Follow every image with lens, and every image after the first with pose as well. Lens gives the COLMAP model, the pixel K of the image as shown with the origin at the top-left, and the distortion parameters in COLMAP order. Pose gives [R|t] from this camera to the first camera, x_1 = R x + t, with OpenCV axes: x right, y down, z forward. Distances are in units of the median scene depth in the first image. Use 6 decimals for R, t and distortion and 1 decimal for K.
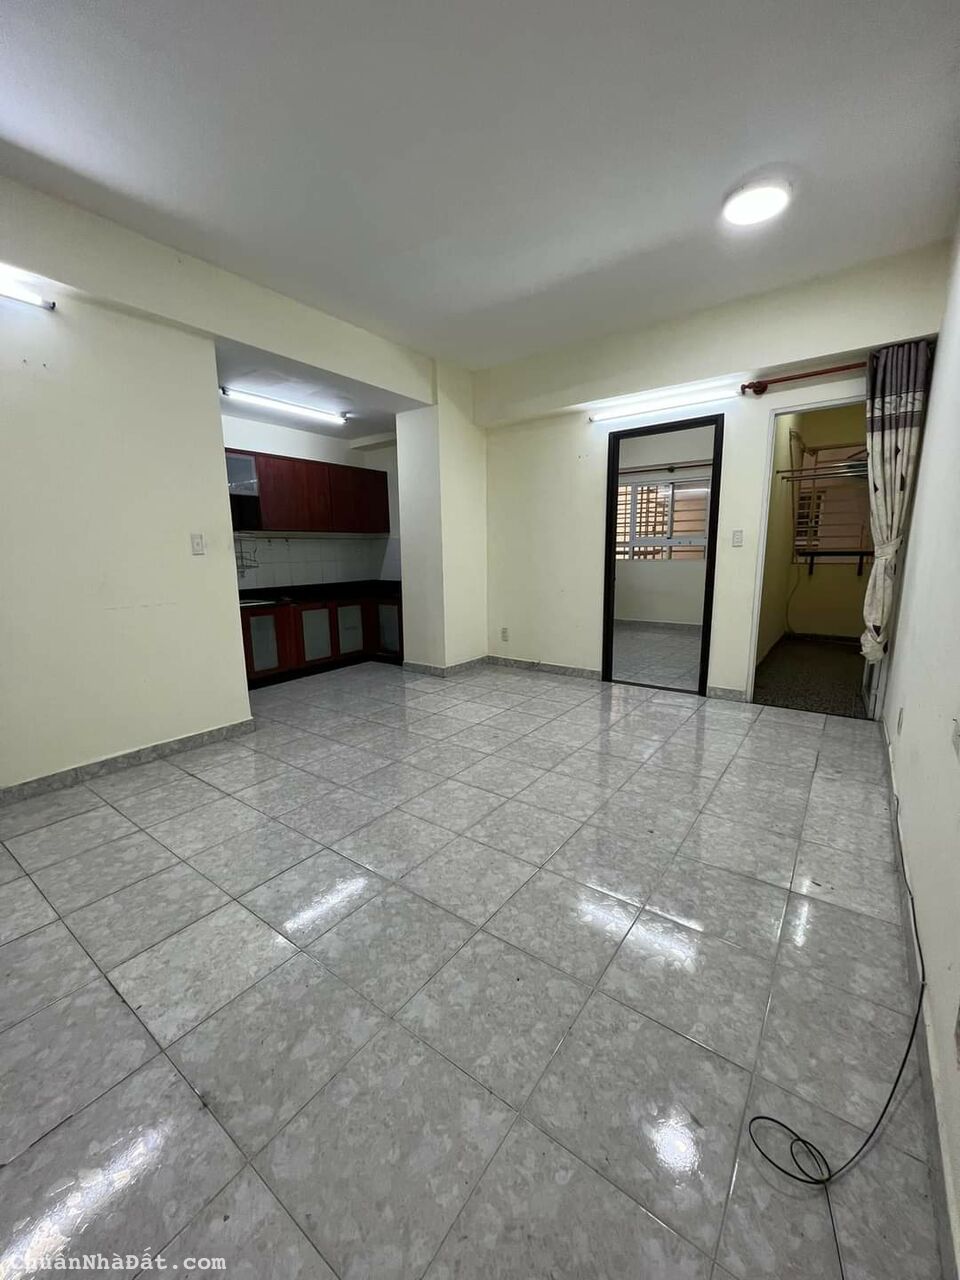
lens RADIAL K [[511.0, 0, 480.9], [0, 511.0, 642.9], [0, 0, 1]] dist [-0.000555, -0.000087]
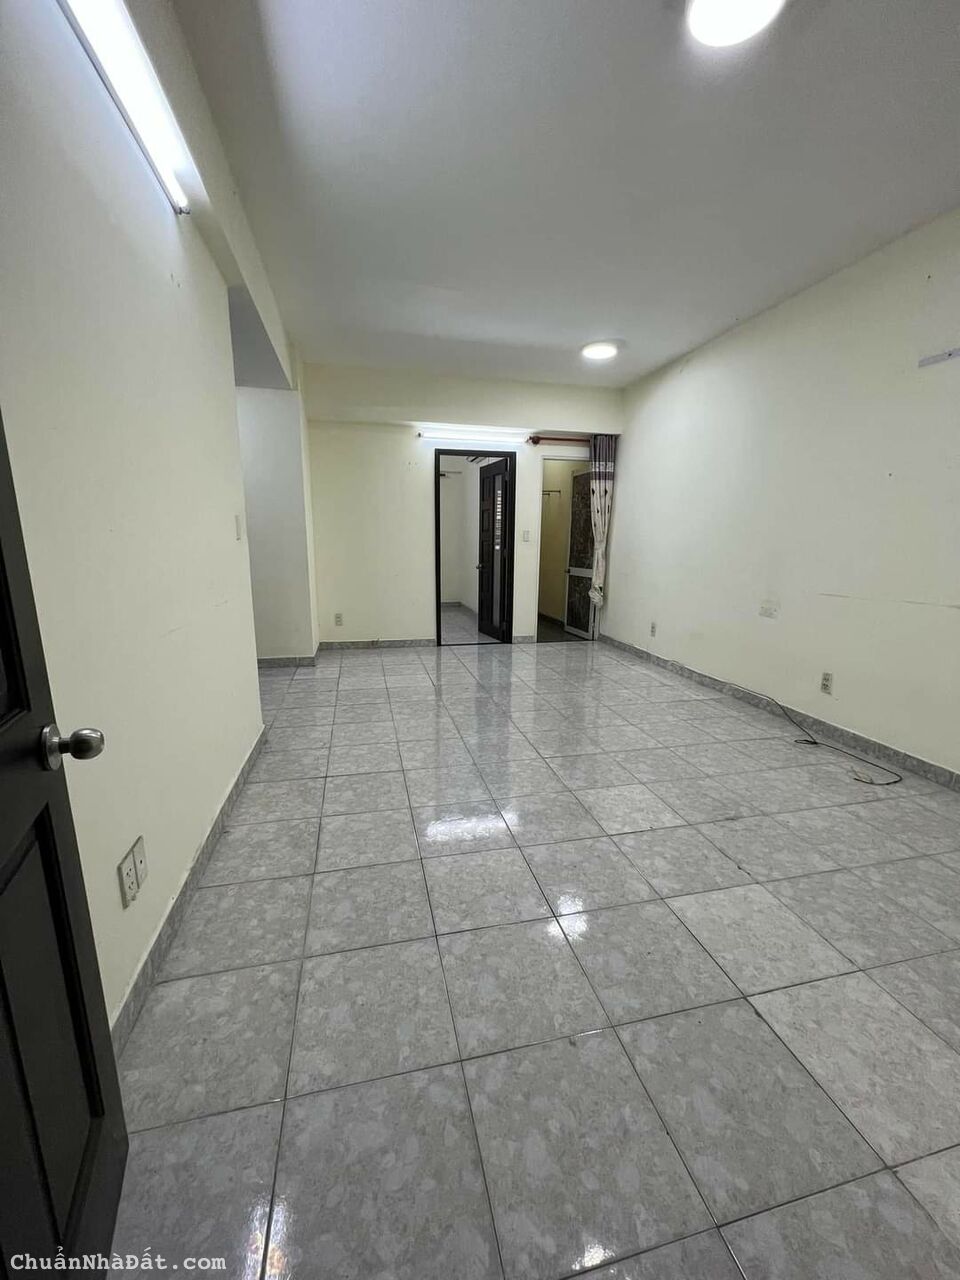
lens RADIAL K [[511.0, 0, 479.3], [0, 511.0, 642.4], [0, 0, 1]] dist [-0.000555, -0.000087]
pose [[0.645073, -0.130100, 0.752964, -1.976887], [0.117555, 0.990565, 0.070443, -0.033965], [-0.755025, 0.043074, 0.654280, 0.307729]]
